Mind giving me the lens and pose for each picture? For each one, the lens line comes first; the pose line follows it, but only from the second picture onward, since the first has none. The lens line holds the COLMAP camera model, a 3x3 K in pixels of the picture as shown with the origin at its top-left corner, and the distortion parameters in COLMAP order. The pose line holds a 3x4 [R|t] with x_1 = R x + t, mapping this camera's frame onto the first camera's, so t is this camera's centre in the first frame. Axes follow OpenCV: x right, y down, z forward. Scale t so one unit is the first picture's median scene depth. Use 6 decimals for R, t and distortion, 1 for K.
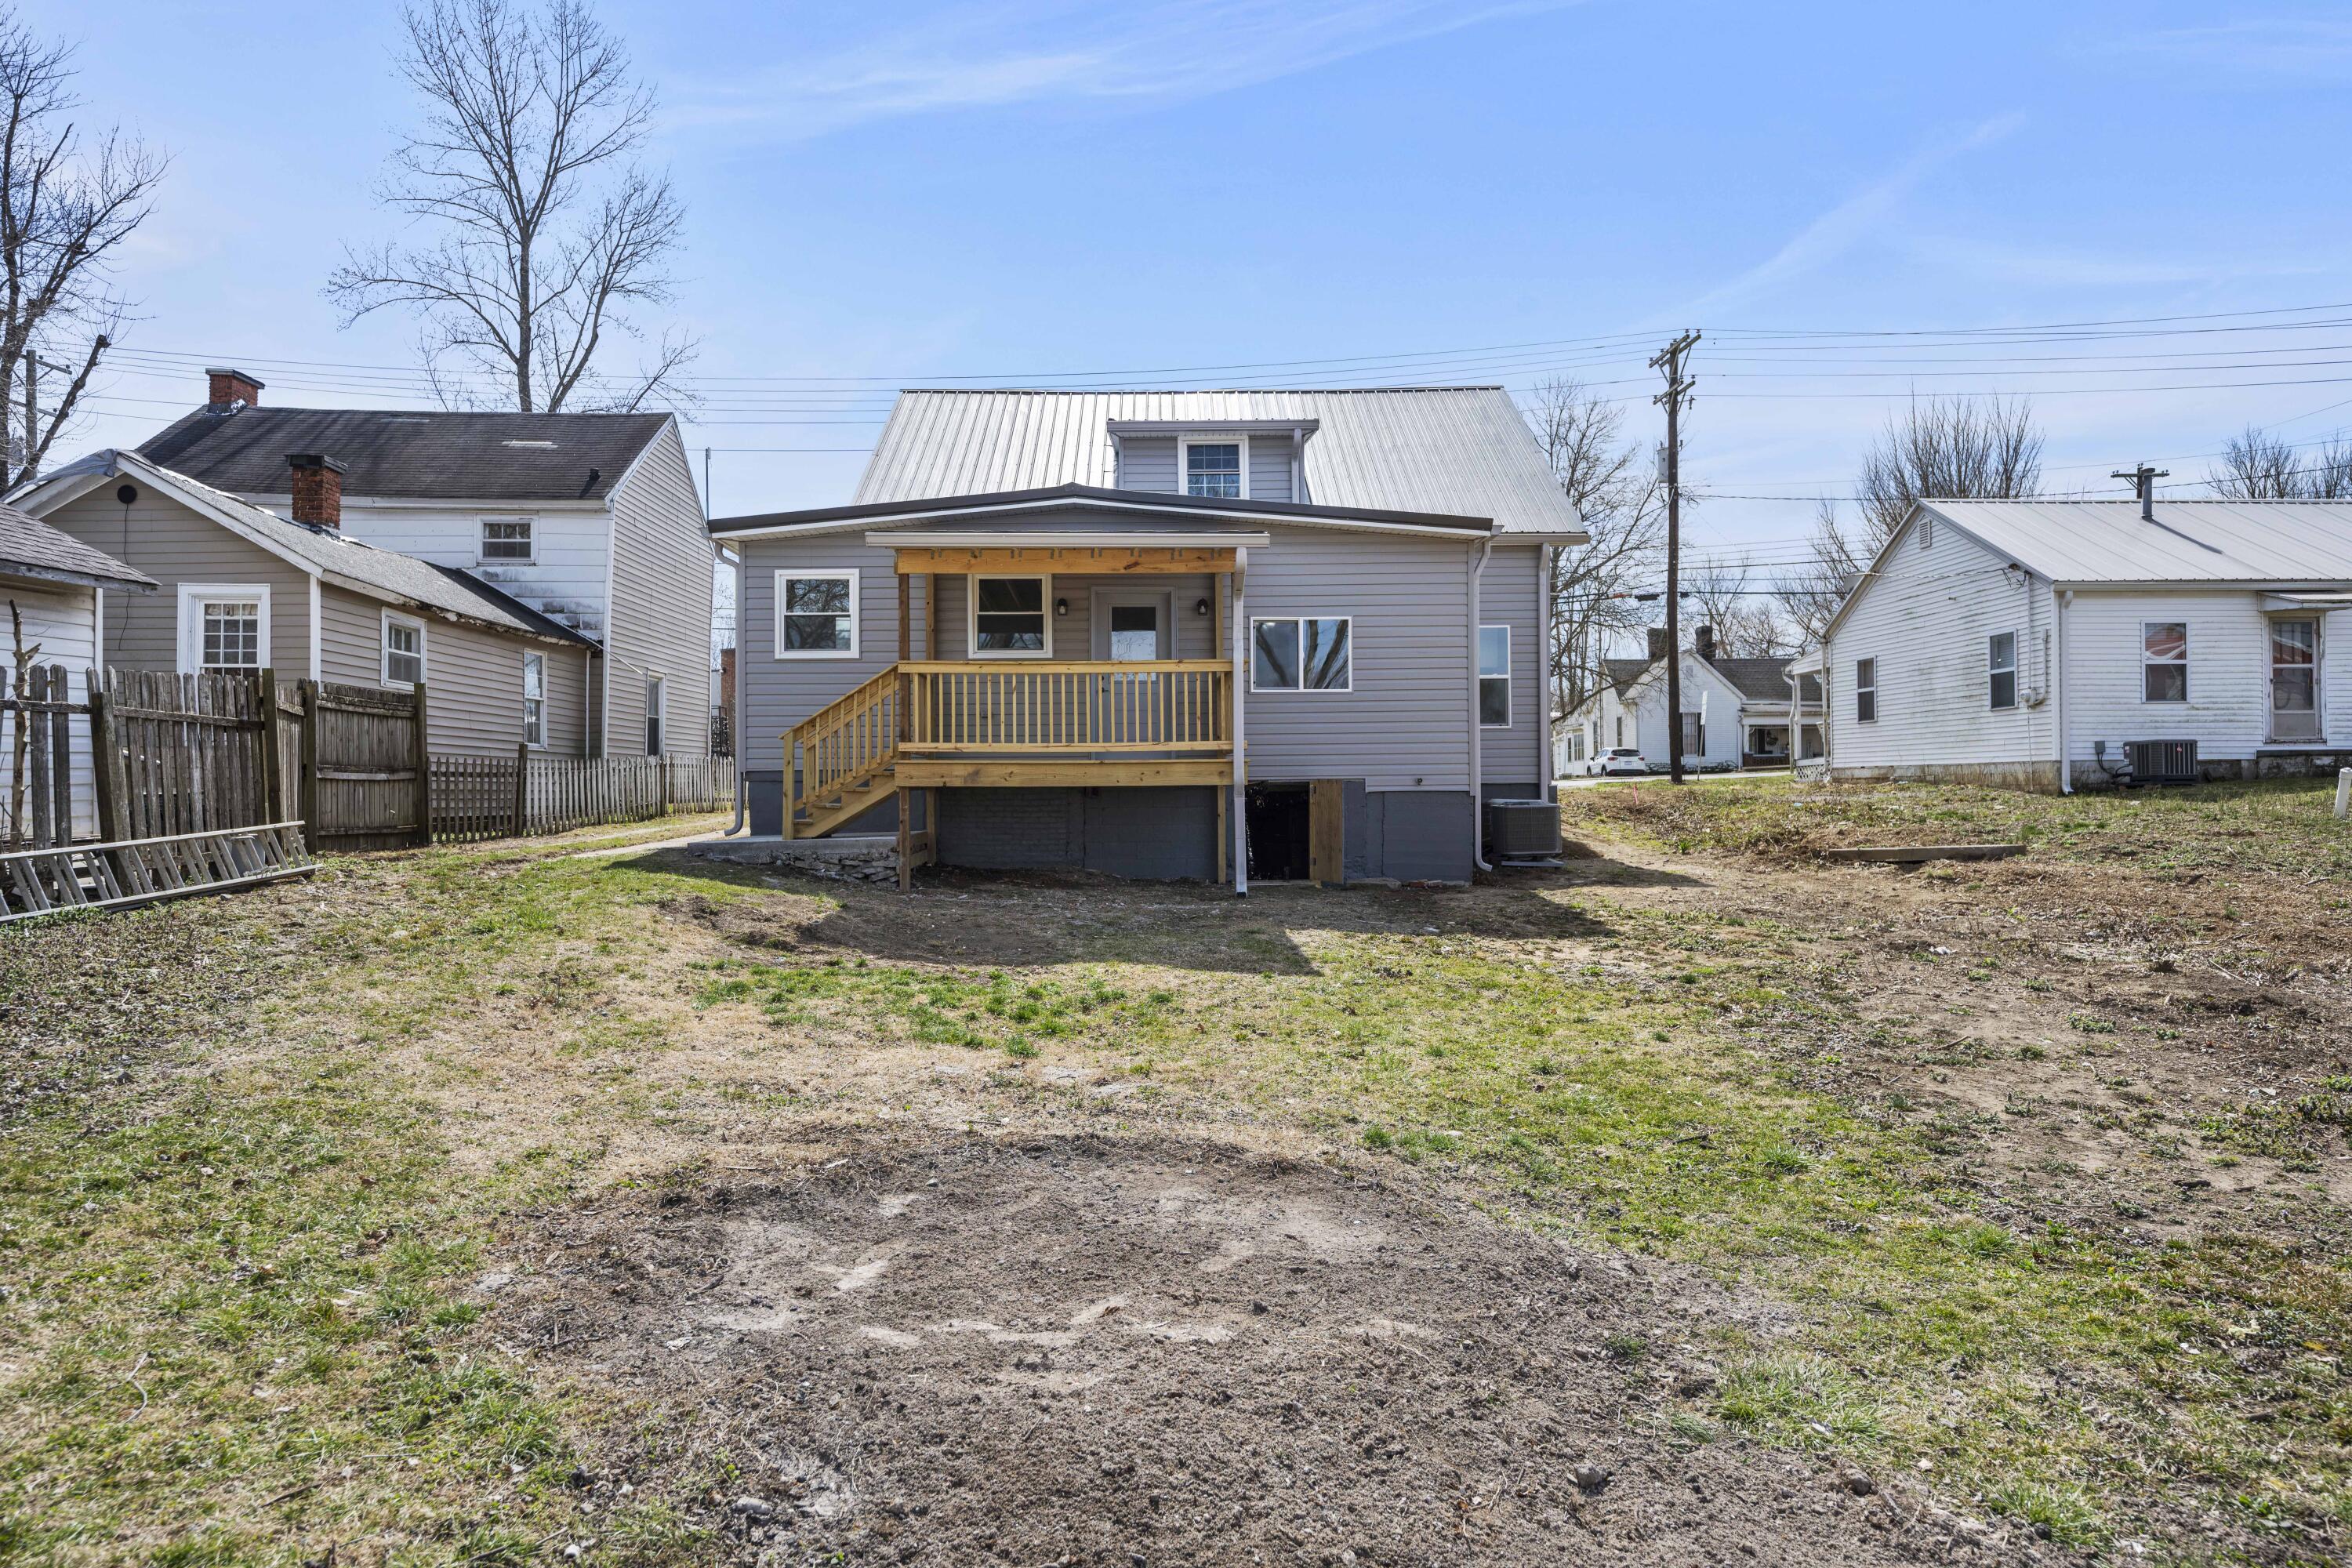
lens RADIAL K [[1405.0, 0, 1174.7], [0, 1405.0, 786.1], [0, 0, 1]] dist [-0.003739, -0.001056]
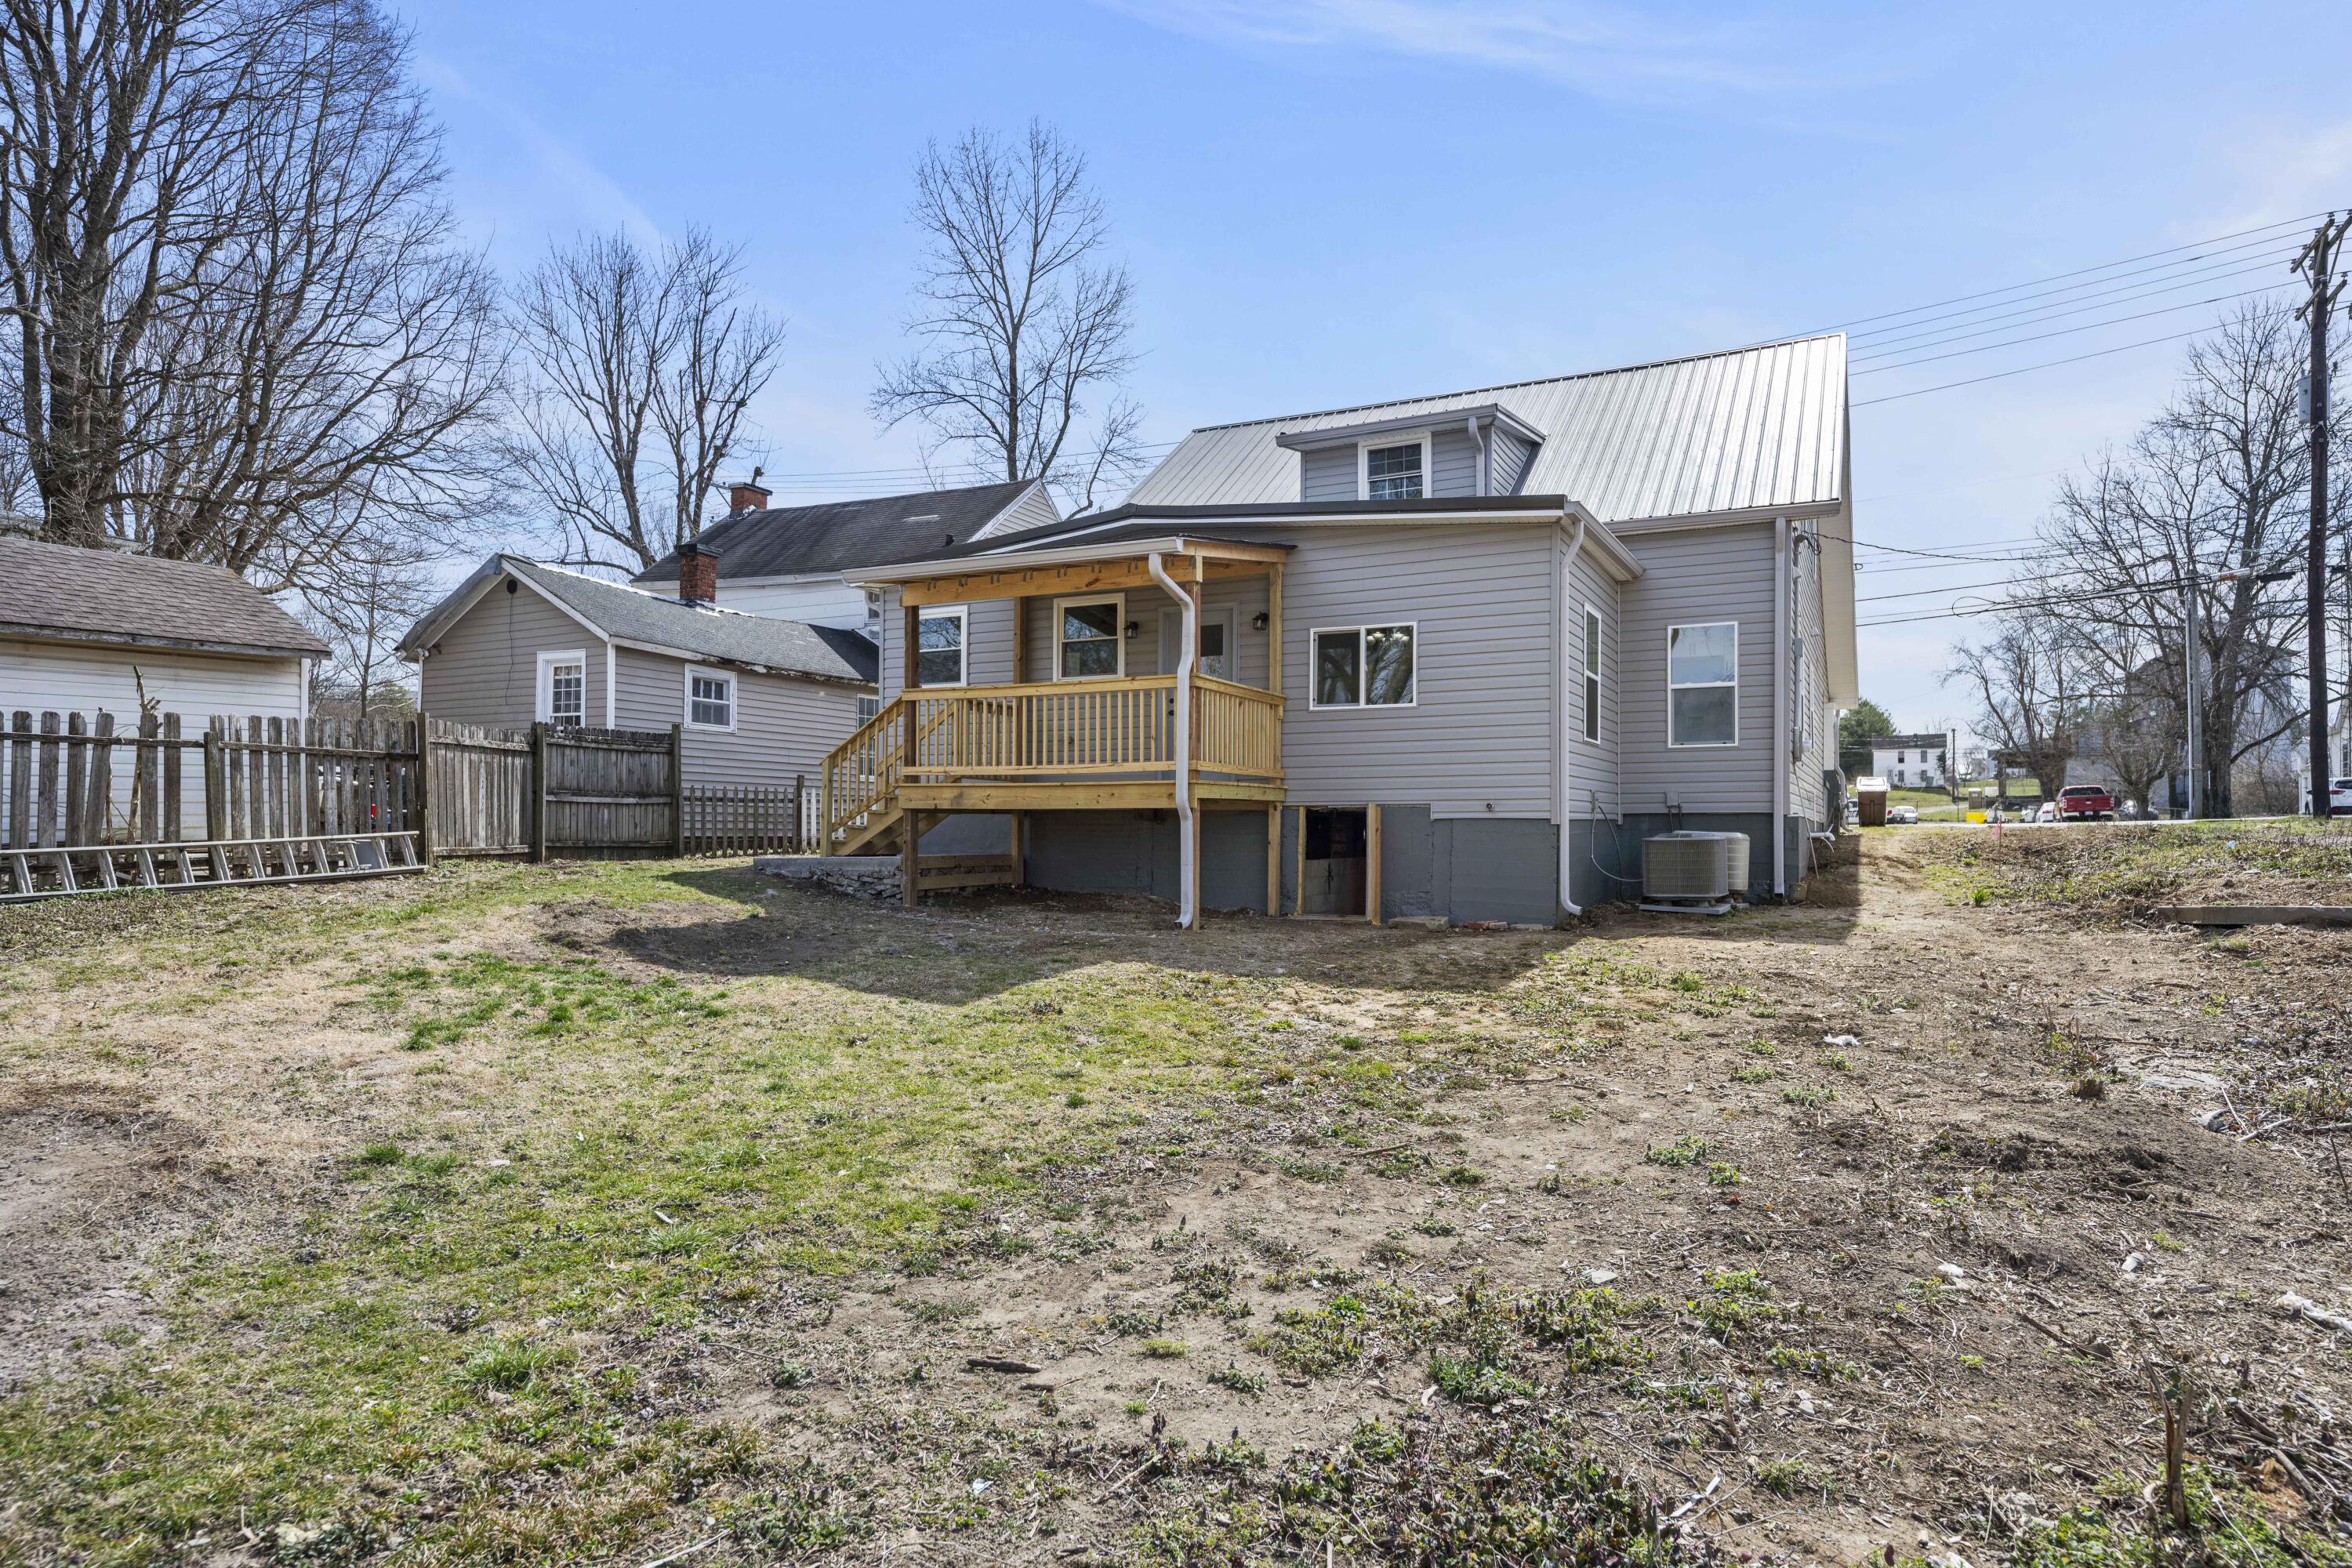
lens RADIAL K [[1368.8, 0, 1176.3], [0, 1368.8, 825.4], [0, 0, 1]] dist [-0.002909, -0.000525]
pose [[0.876985, 0.009023, -0.480433, 0.412269], [-0.008768, 0.999958, 0.002774, 0.007314], [0.480437, 0.001780, 0.877027, 0.168518]]
